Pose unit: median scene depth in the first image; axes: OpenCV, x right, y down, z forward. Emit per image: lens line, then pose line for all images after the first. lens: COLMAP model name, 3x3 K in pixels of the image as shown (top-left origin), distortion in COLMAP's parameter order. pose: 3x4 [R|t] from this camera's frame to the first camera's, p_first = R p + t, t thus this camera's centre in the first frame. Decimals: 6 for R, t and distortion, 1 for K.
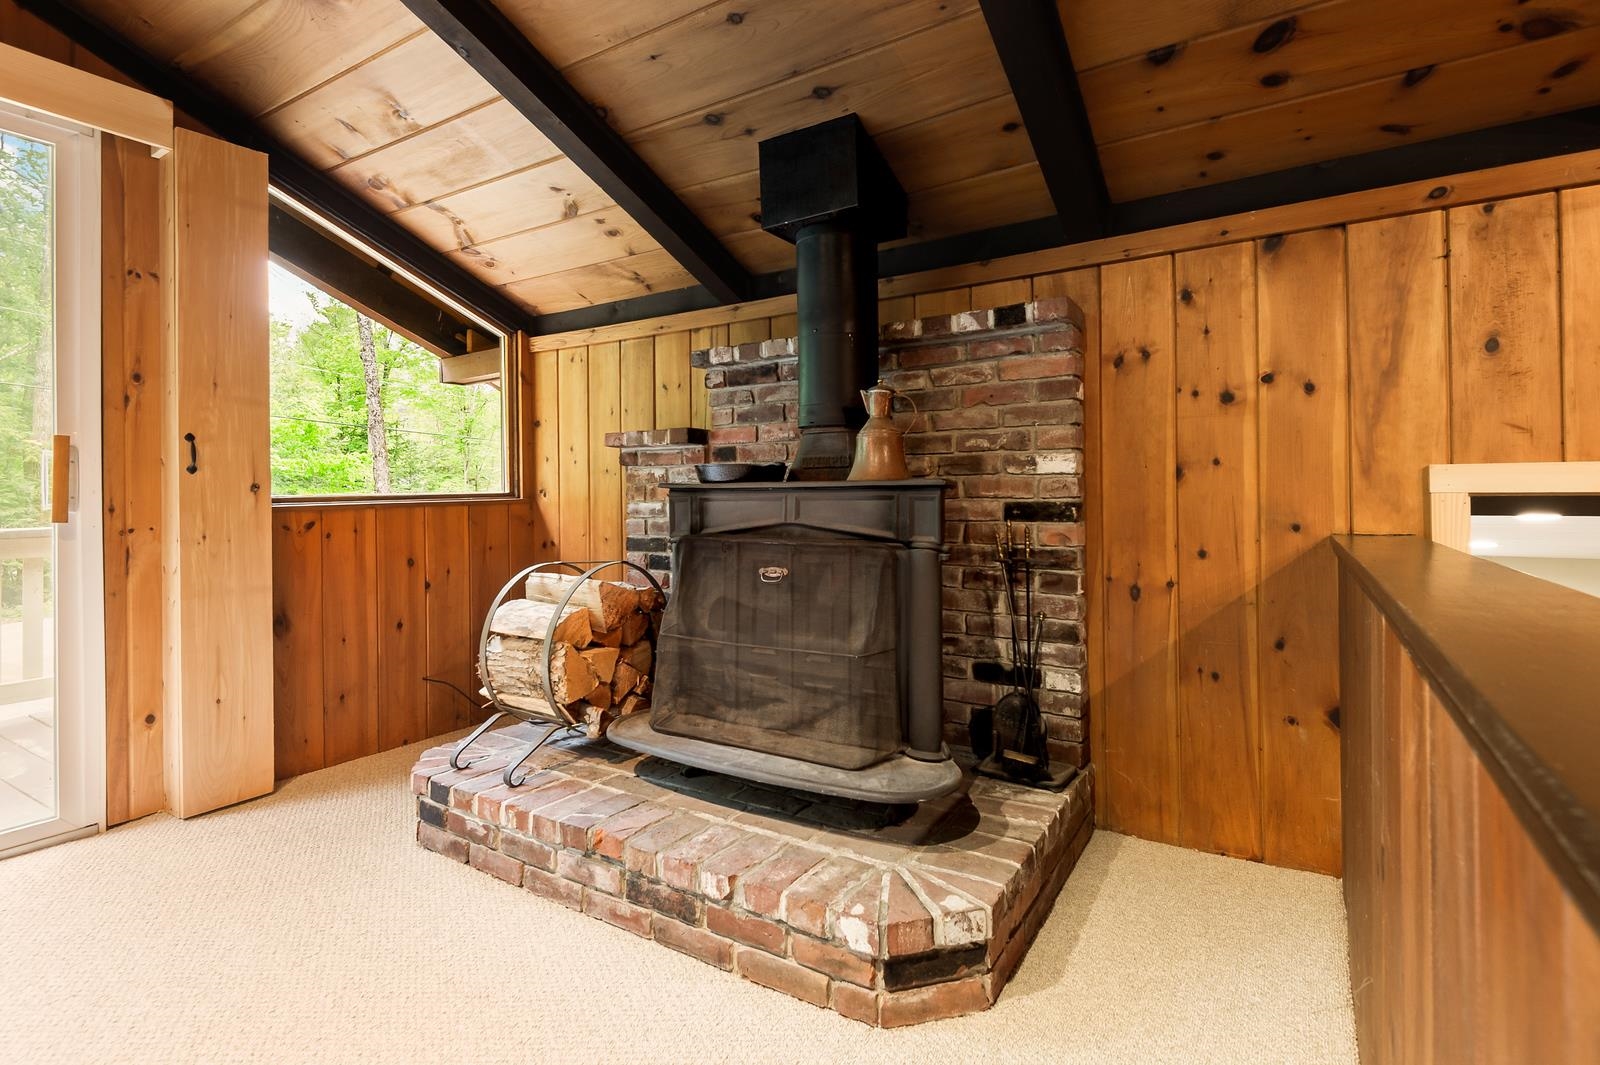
lens RADIAL K [[763.0, 0, 805.1], [0, 763.0, 491.0], [0, 0, 1]] dist [-0.000865, -0.000395]
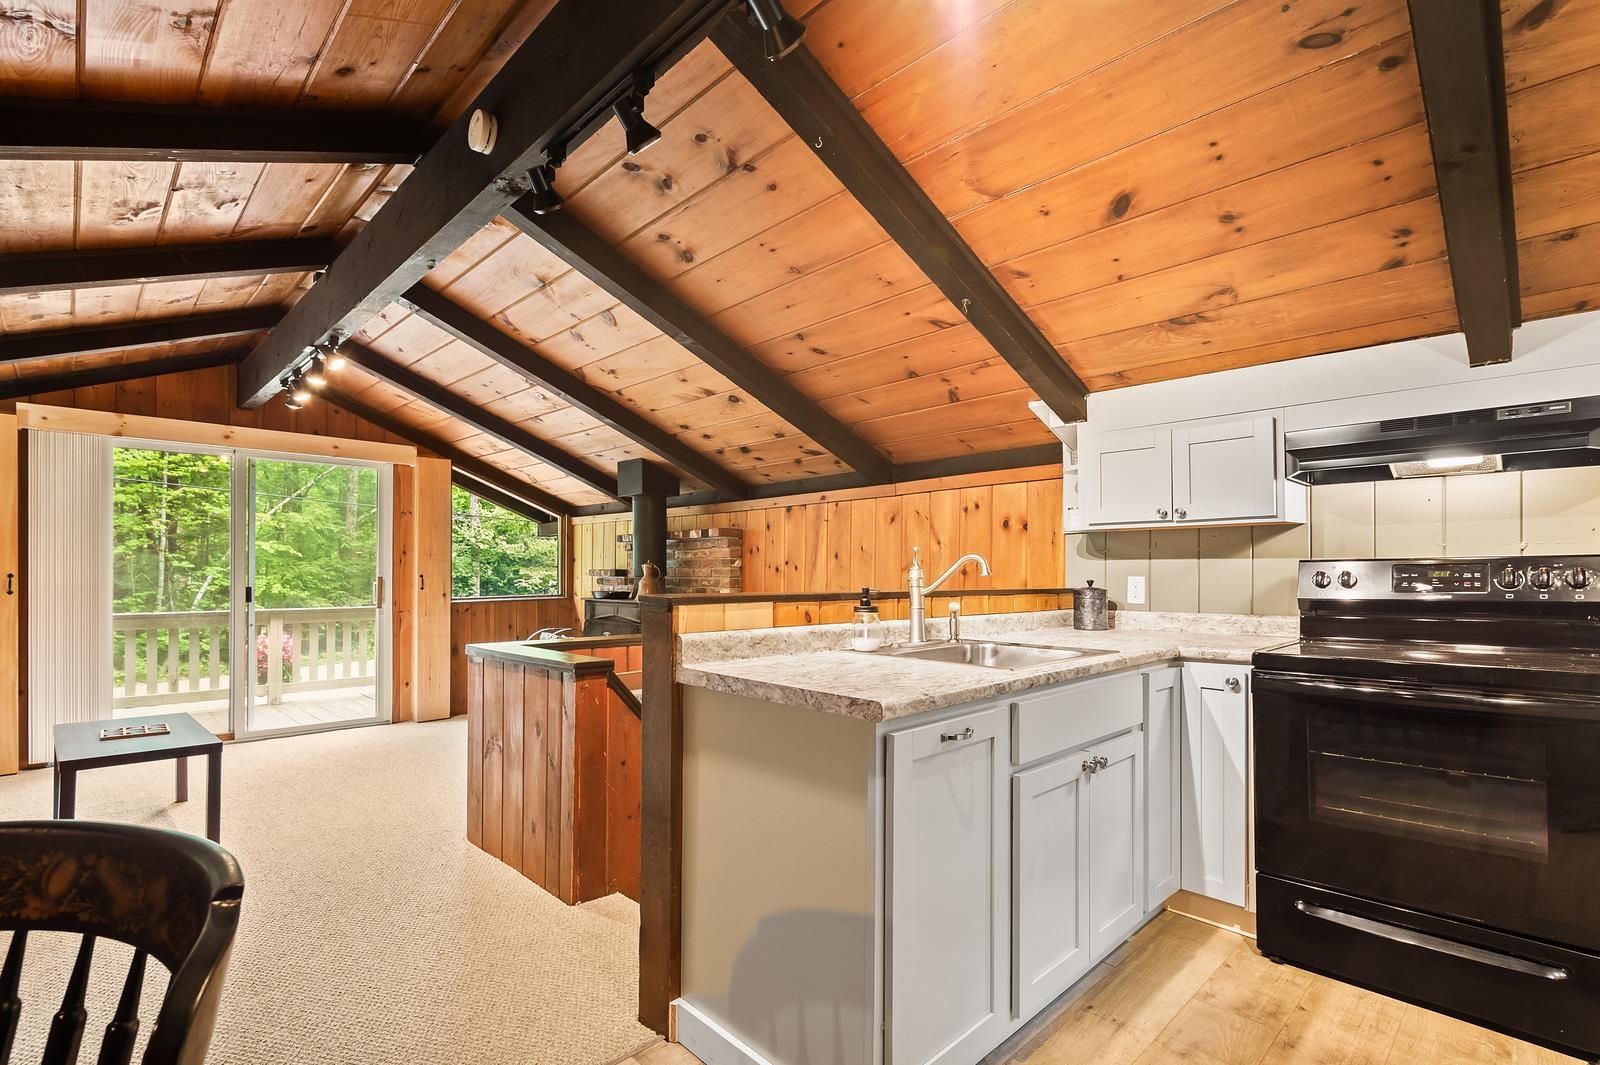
lens RADIAL K [[729.3, 0, 795.1], [0, 729.3, 566.3], [0, 0, 1]] dist [0.011299, -0.012364]
pose [[0.972887, 0.009287, -0.231095, 1.016713], [-0.010043, 0.999947, -0.002097, -0.112482], [0.231064, 0.004361, 0.972929, -1.138908]]
